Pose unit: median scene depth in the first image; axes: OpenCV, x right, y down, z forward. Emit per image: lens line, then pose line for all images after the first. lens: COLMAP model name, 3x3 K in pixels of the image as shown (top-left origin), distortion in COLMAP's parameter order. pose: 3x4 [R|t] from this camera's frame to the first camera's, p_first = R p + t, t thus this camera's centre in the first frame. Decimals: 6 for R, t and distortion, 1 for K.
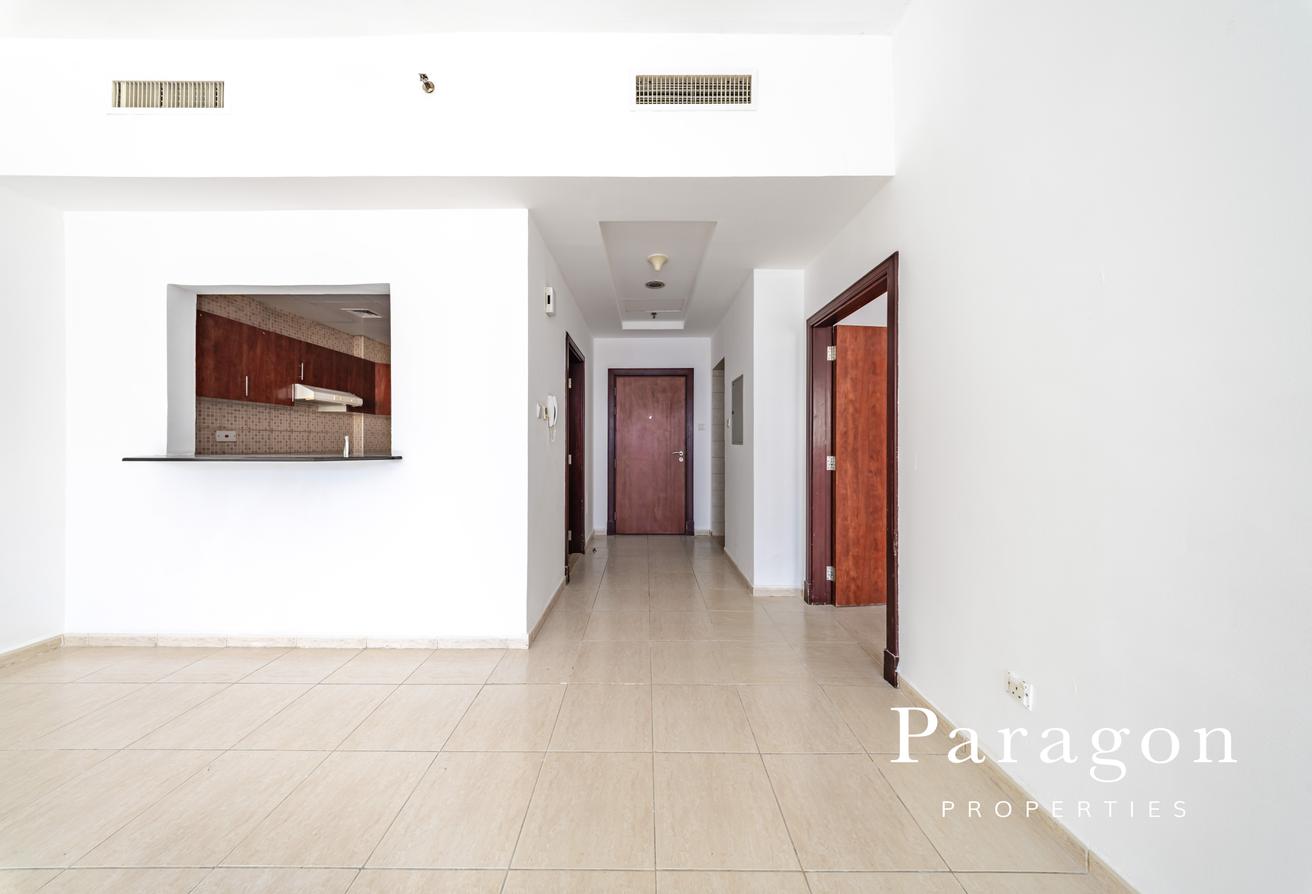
lens RADIAL K [[394.2, 0, 656.1], [0, 394.2, 445.8], [0, 0, 1]] dist [0.003818, -0.001133]
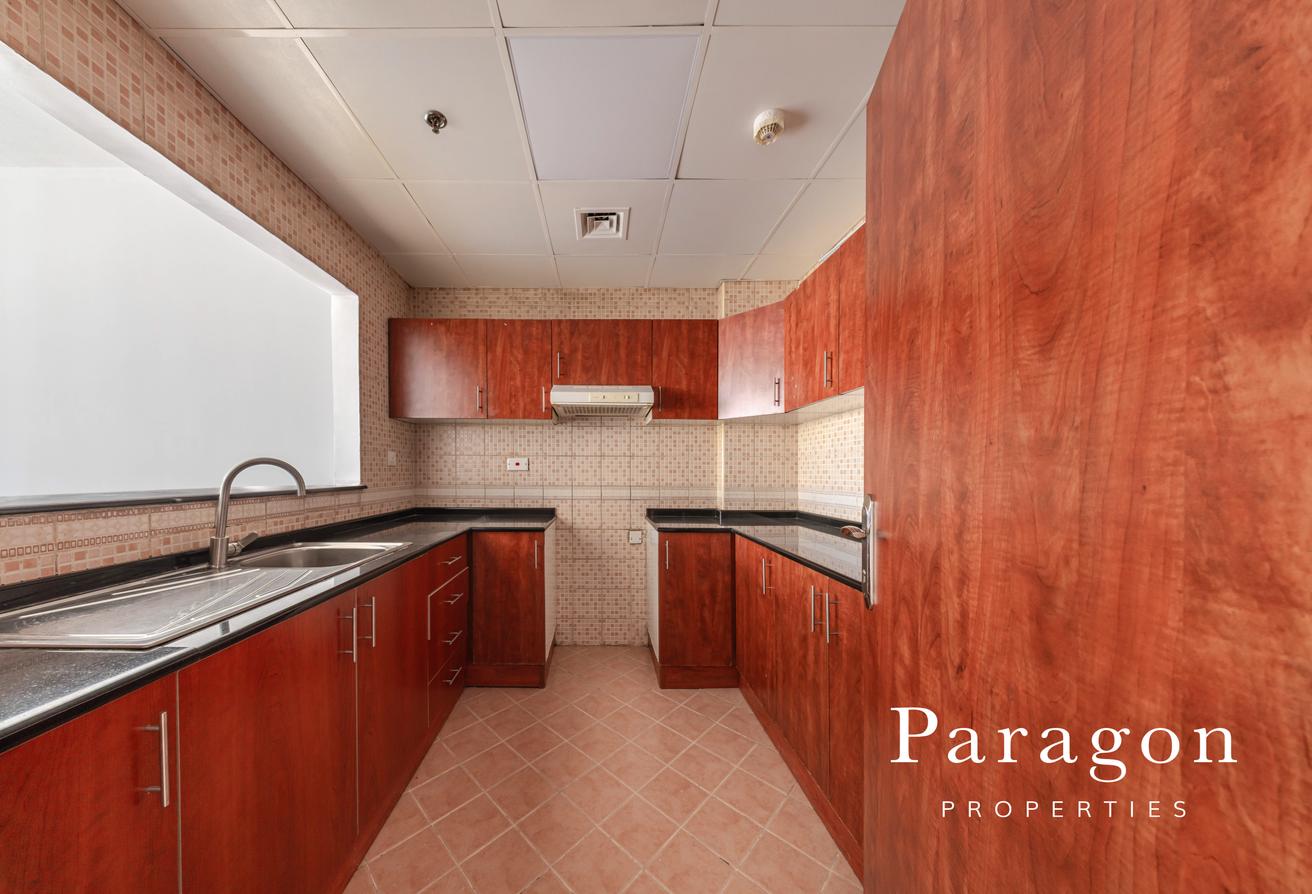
lens RADIAL K [[394.2, 0, 598.7], [0, 394.2, 474.1], [0, 0, 1]] dist [0.003818, -0.001133]
pose [[-0.021807, 0.008480, -0.999726, -0.279420], [-0.010551, 0.999906, 0.008712, -0.013562], [0.999707, 0.010739, -0.021715, 1.312291]]
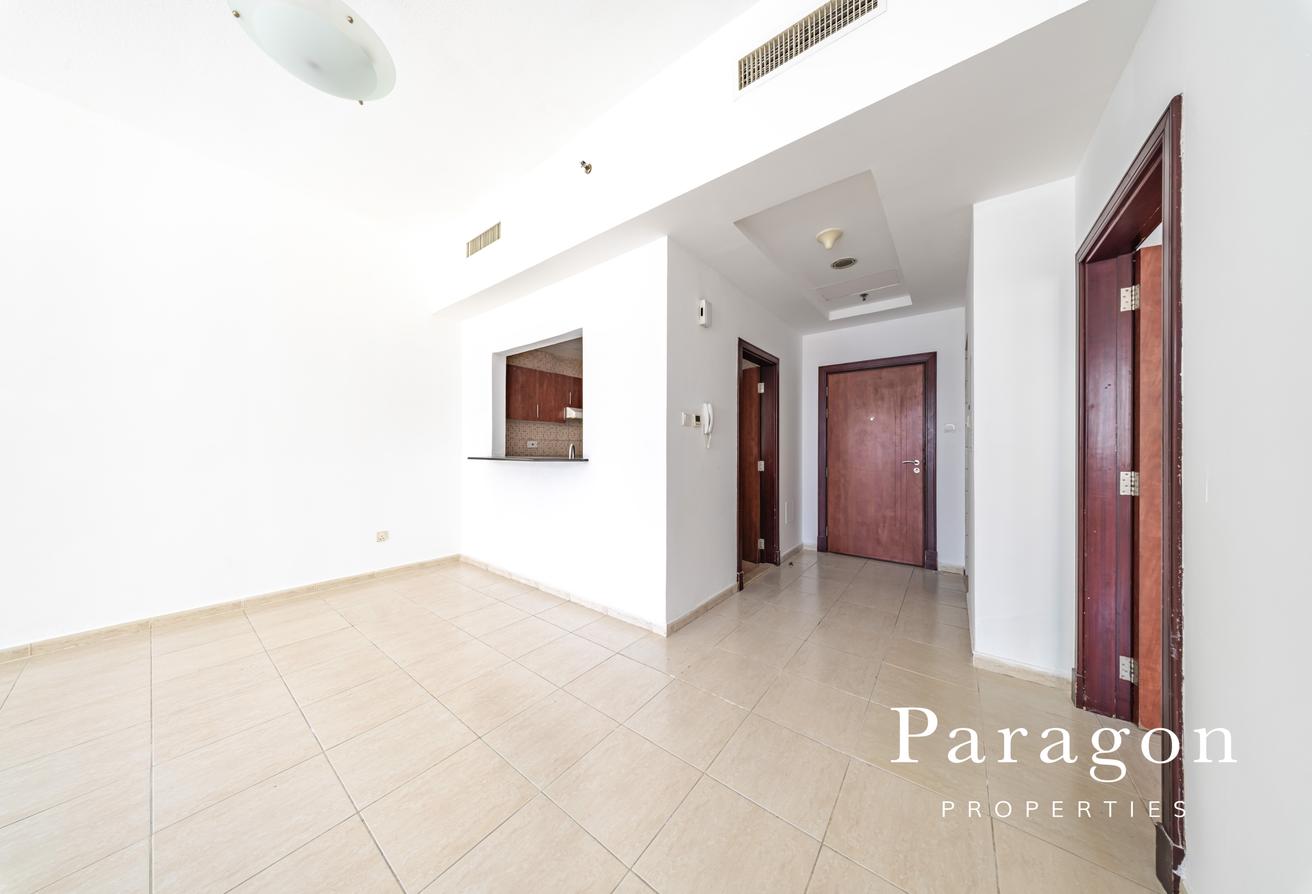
lens RADIAL K [[394.2, 0, 643.8], [0, 394.2, 450.8], [0, 0, 1]] dist [0.003818, -0.001133]
pose [[0.783879, 0.003925, -0.620901, 0.223475], [-0.005631, 0.999984, -0.000788, -0.000767], [0.620888, 0.004114, 0.783888, 0.075204]]
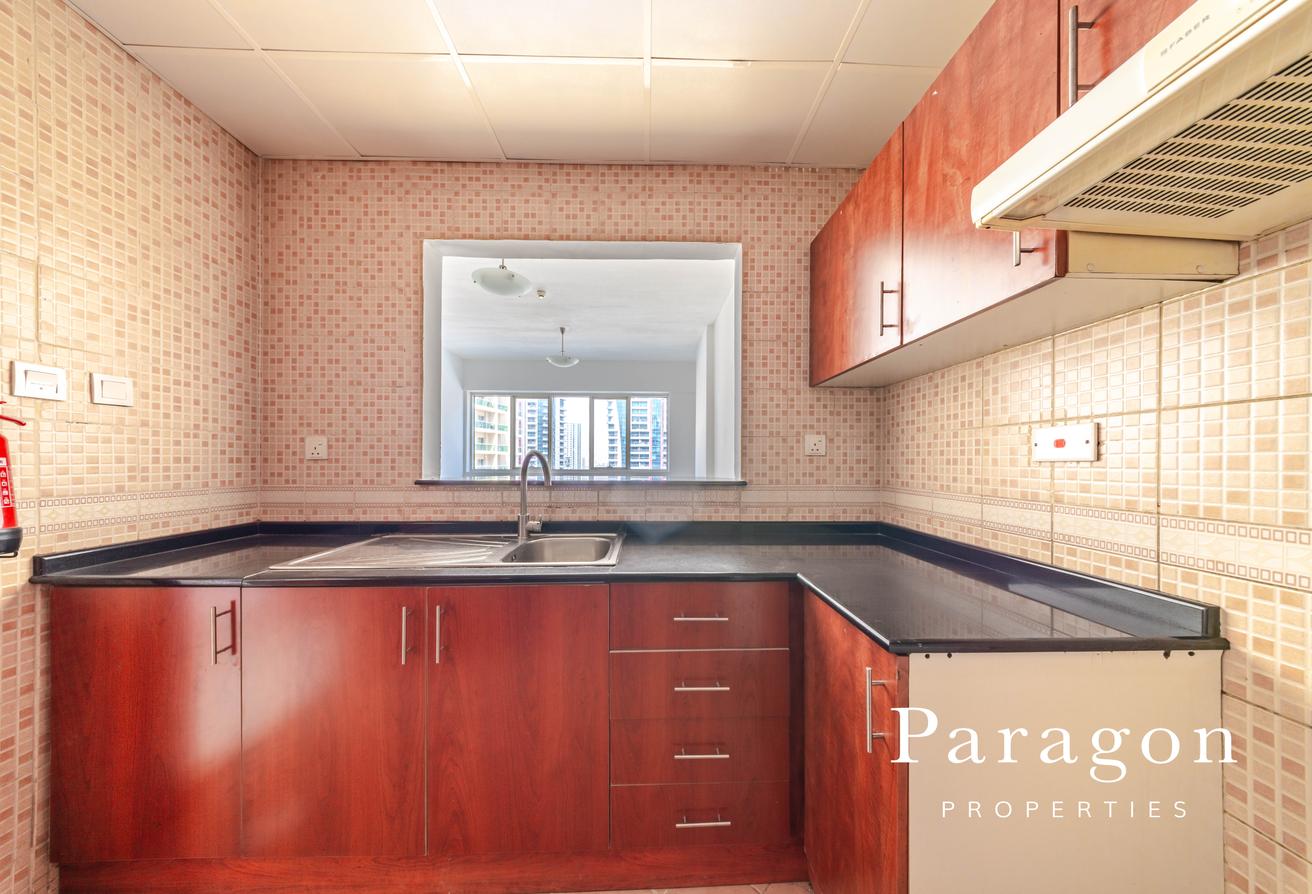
lens RADIAL K [[394.2, 0, 691.9], [0, 394.2, 465.1], [0, 0, 1]] dist [0.003818, -0.001133]
pose [[-0.999935, -0.001855, -0.011255, -0.889409], [-0.002027, 0.999882, 0.015224, -0.013593], [0.011225, 0.015246, -0.999821, 1.427500]]
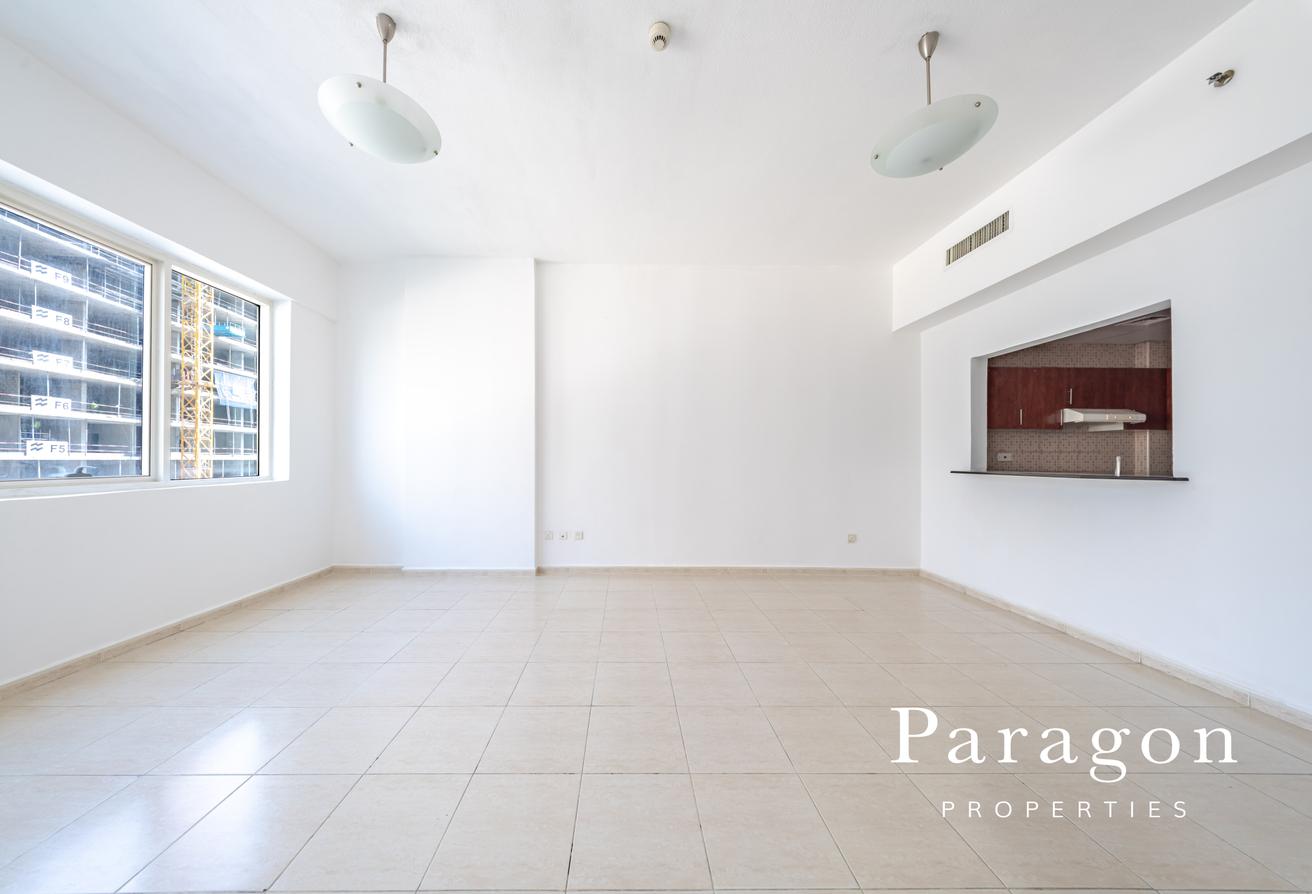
lens RADIAL K [[394.2, 0, 626.4], [0, 394.2, 454.2], [0, 0, 1]] dist [0.003818, -0.001133]
pose [[-0.005806, -0.015286, -0.999866, 0.226802], [-0.014071, 0.999785, -0.015203, 0.003726], [0.999884, 0.013981, -0.006020, -0.246526]]
